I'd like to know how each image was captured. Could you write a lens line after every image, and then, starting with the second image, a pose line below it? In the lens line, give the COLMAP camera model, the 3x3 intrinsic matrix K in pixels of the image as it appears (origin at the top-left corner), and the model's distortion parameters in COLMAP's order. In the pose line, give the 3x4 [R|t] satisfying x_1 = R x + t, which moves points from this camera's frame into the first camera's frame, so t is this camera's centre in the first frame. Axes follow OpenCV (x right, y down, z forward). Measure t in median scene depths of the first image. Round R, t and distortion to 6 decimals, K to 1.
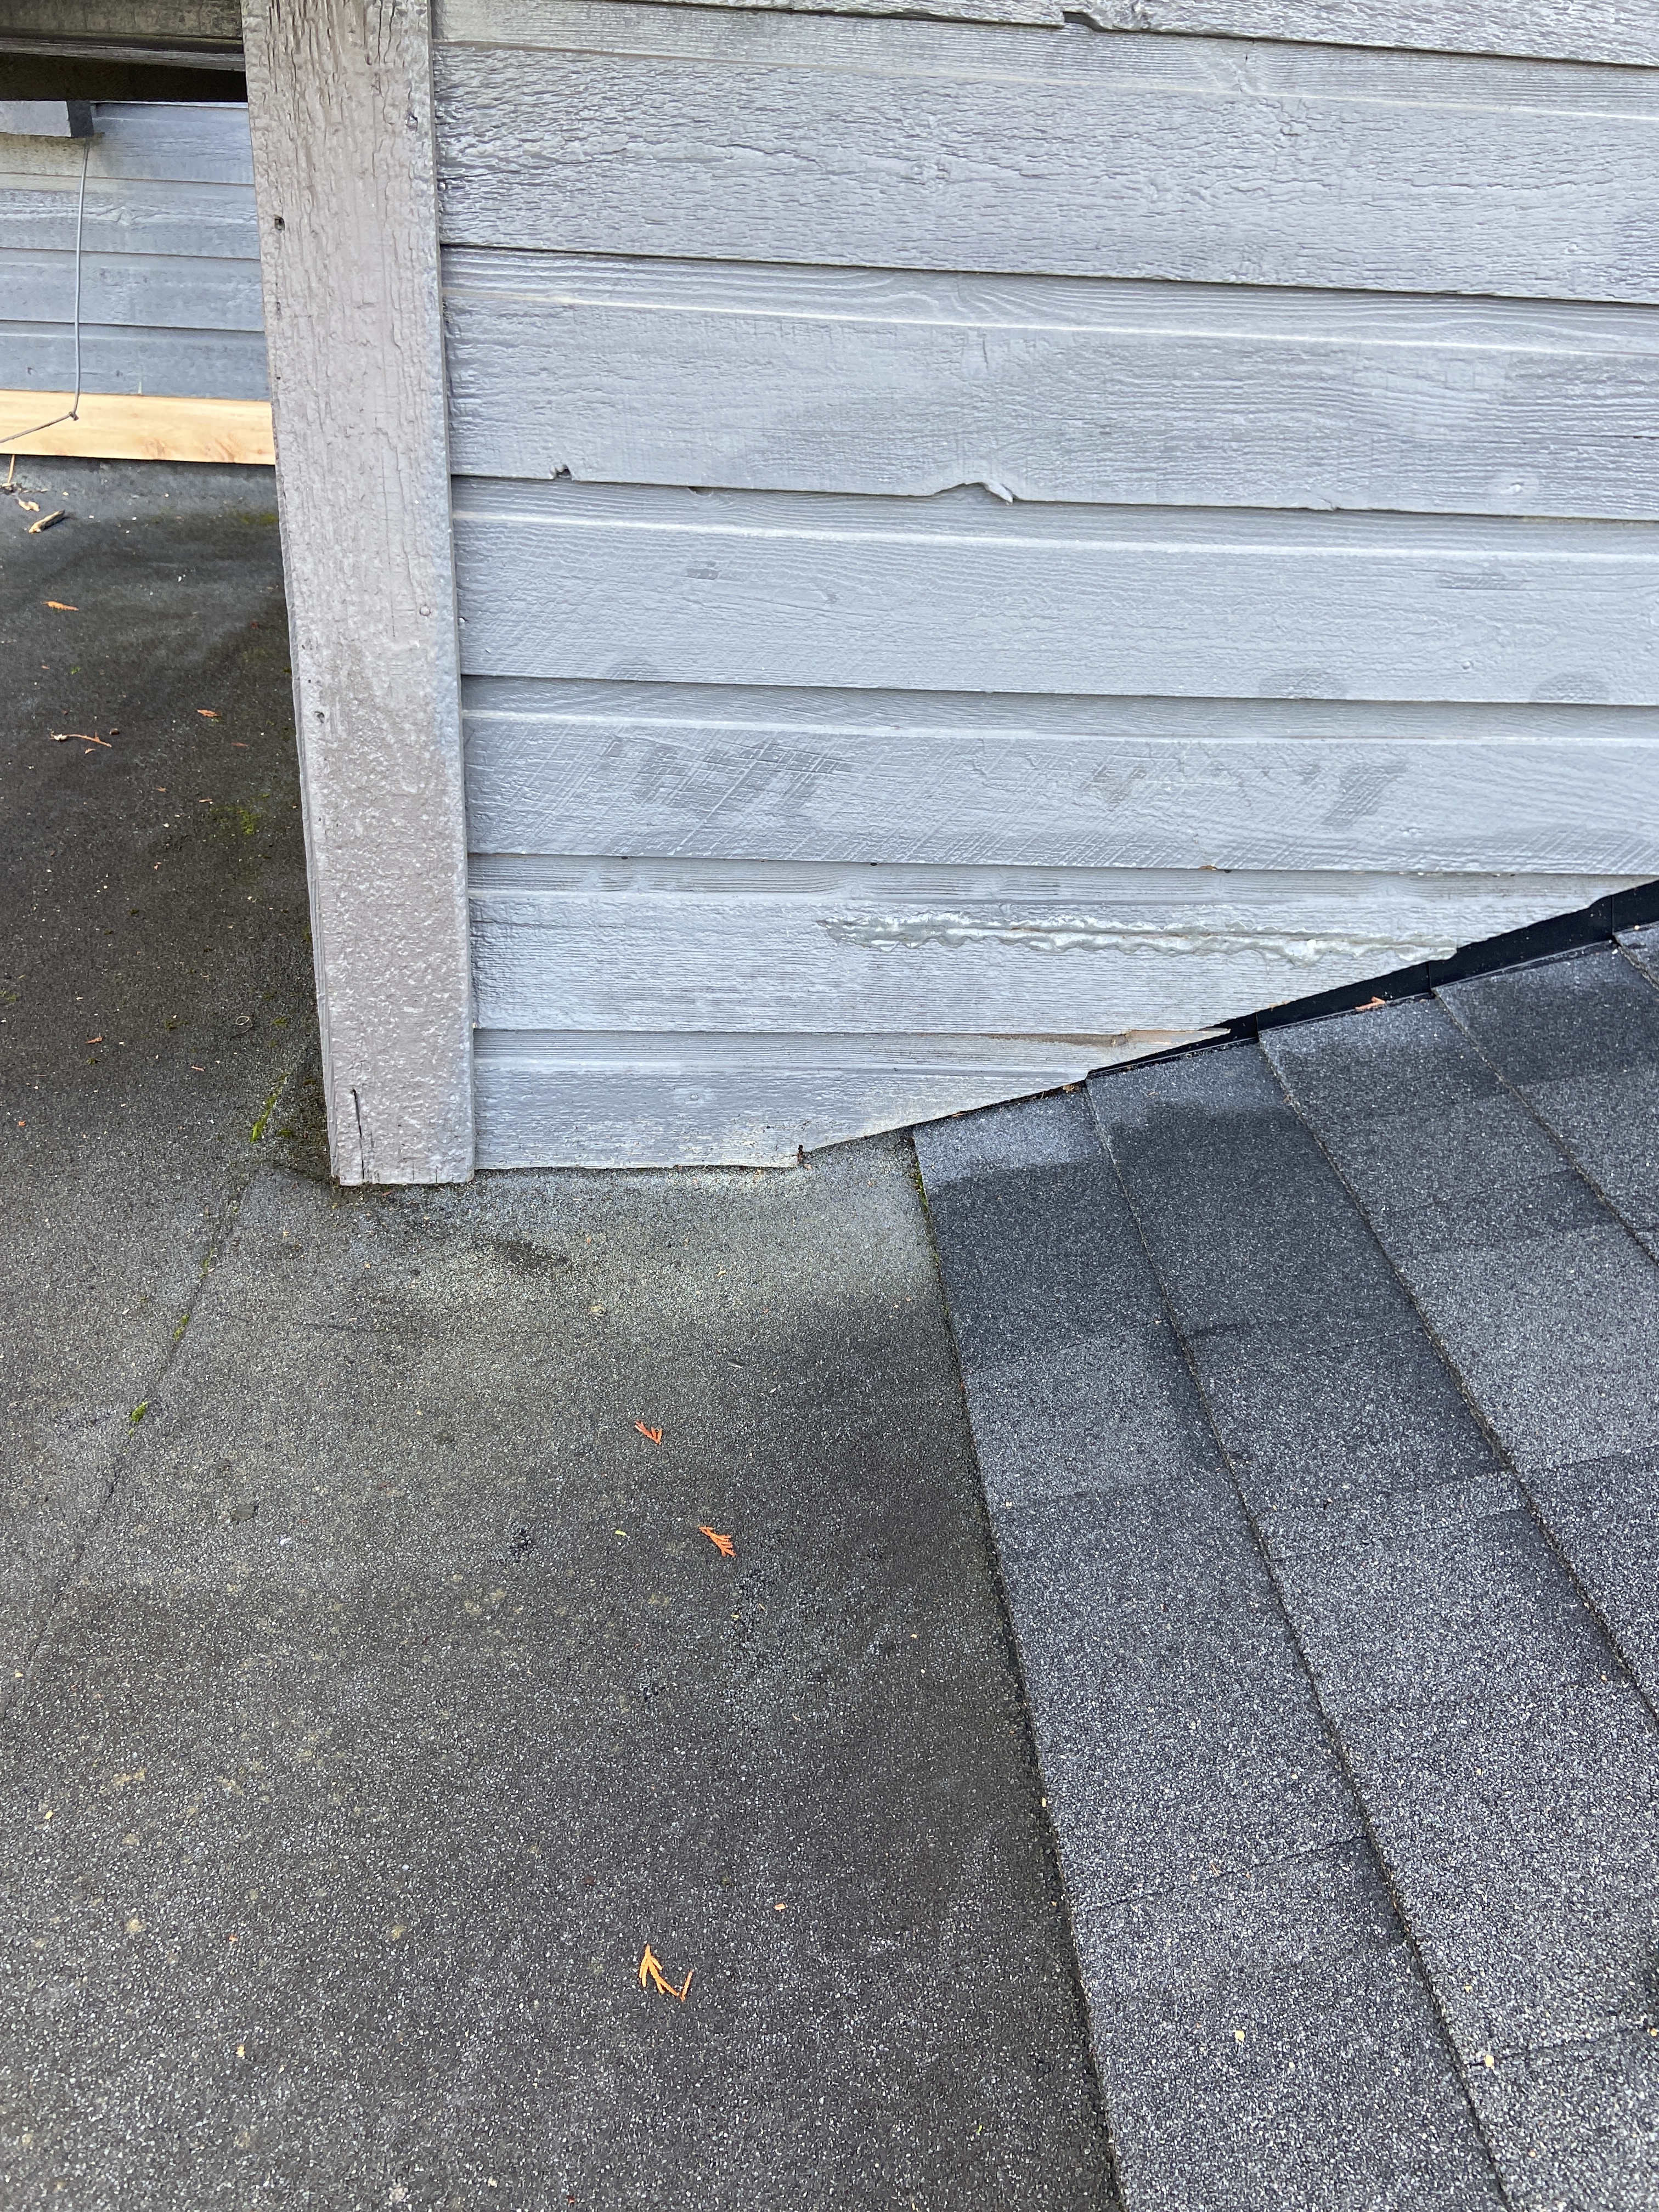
lens RADIAL K [[1648.4, 0, 829.5], [0, 1648.4, 1106.0], [0, 0, 1]] dist [0.133621, -0.178190]
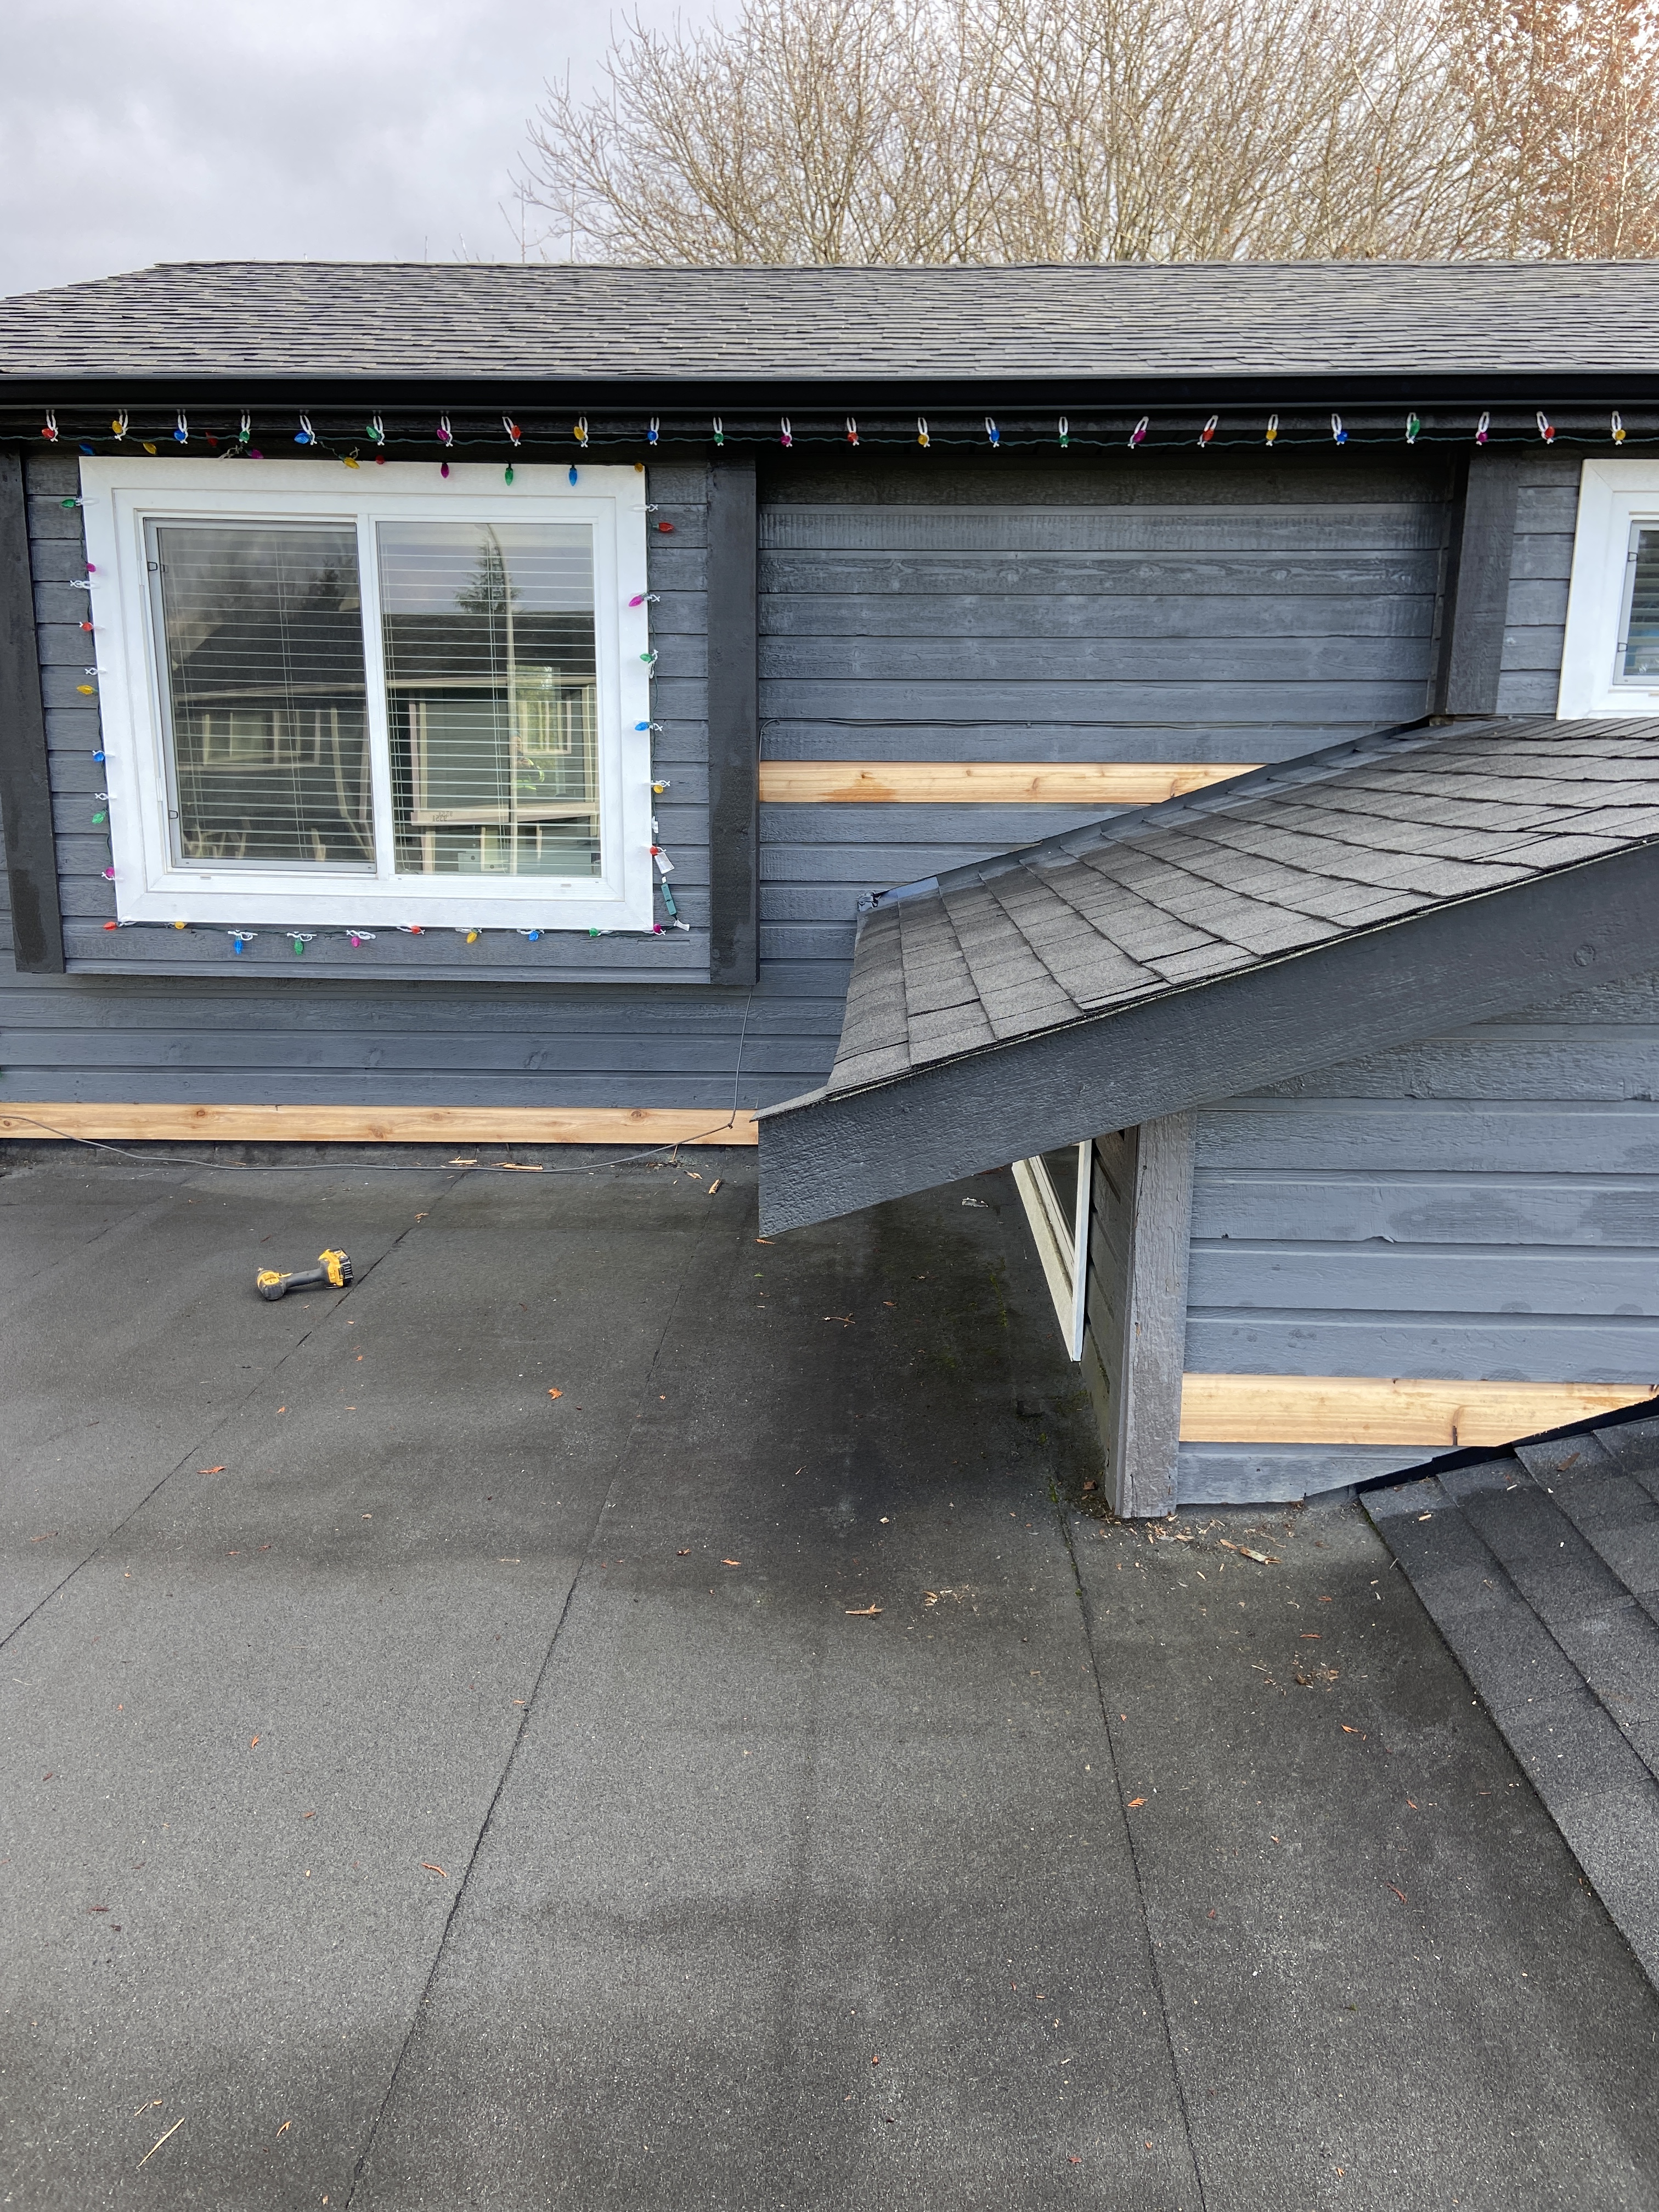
lens RADIAL K [[1648.4, 0, 829.5], [0, 1648.4, 1106.0], [0, 0, 1]] dist [0.133621, -0.178190]
pose [[0.994163, -0.022413, -0.105532, -0.502216], [-0.011929, 0.949347, -0.314004, 0.284333], [0.107224, 0.313430, 0.943538, -1.696480]]
